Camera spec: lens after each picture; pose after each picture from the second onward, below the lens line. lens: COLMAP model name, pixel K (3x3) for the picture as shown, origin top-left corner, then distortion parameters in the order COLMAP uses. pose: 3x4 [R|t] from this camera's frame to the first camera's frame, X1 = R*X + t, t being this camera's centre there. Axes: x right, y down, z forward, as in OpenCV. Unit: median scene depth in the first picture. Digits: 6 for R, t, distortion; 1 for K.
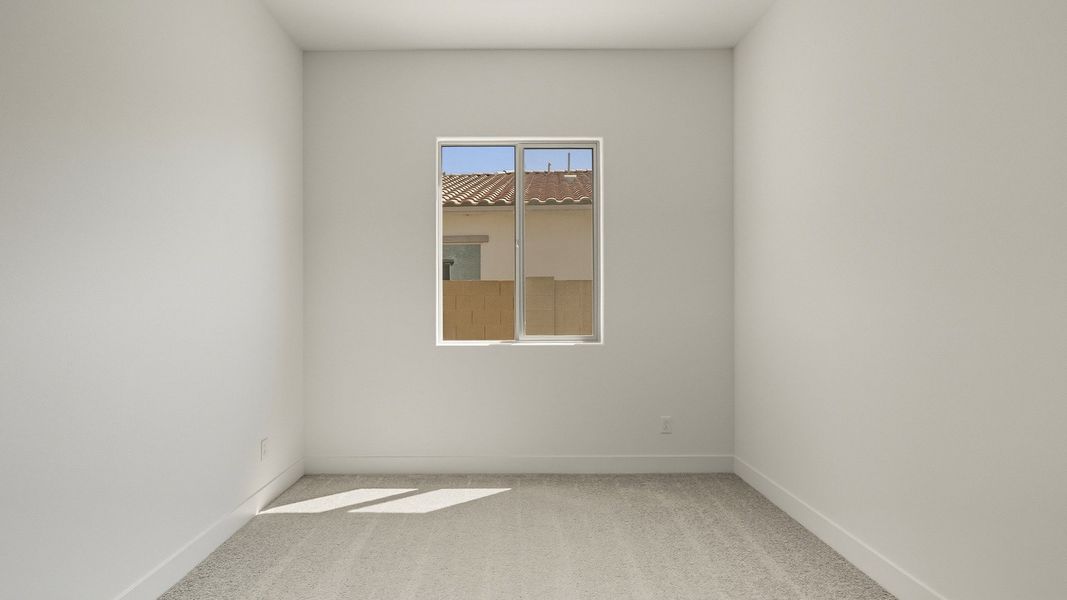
lens RADIAL K [[472.4, 0, 538.1], [0, 472.4, 298.5], [0, 0, 1]] dist [-0.007744, 0.002478]
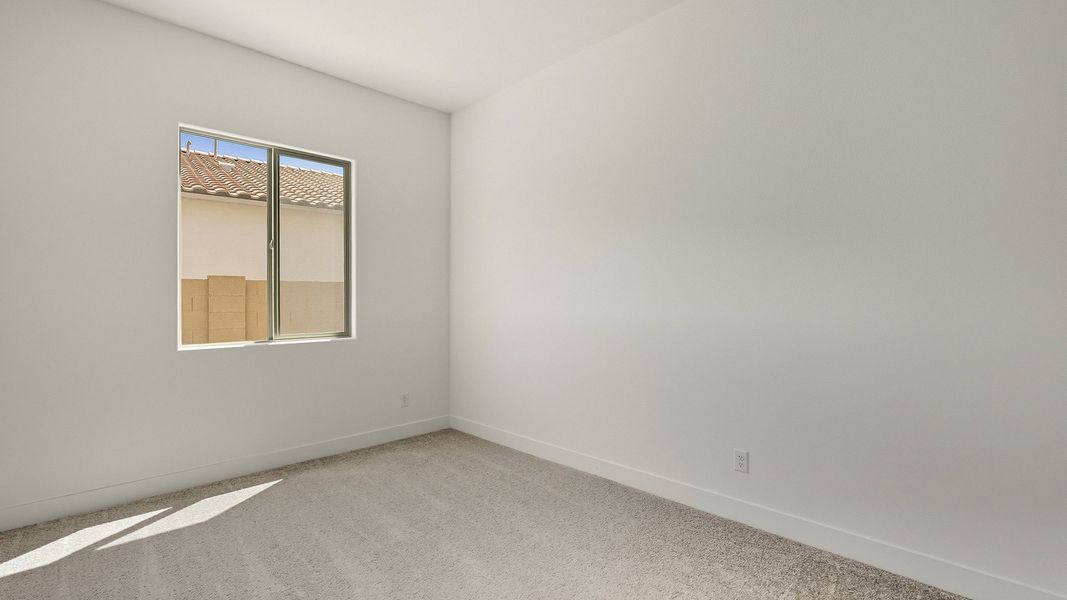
lens RADIAL K [[472.4, 0, 536.2], [0, 472.4, 302.4], [0, 0, 1]] dist [-0.007744, 0.002478]
pose [[0.706433, -0.004845, 0.707763, -0.369982], [0.000263, 0.999978, 0.006584, 0.000319], [-0.707780, -0.004465, 0.706419, -0.133443]]
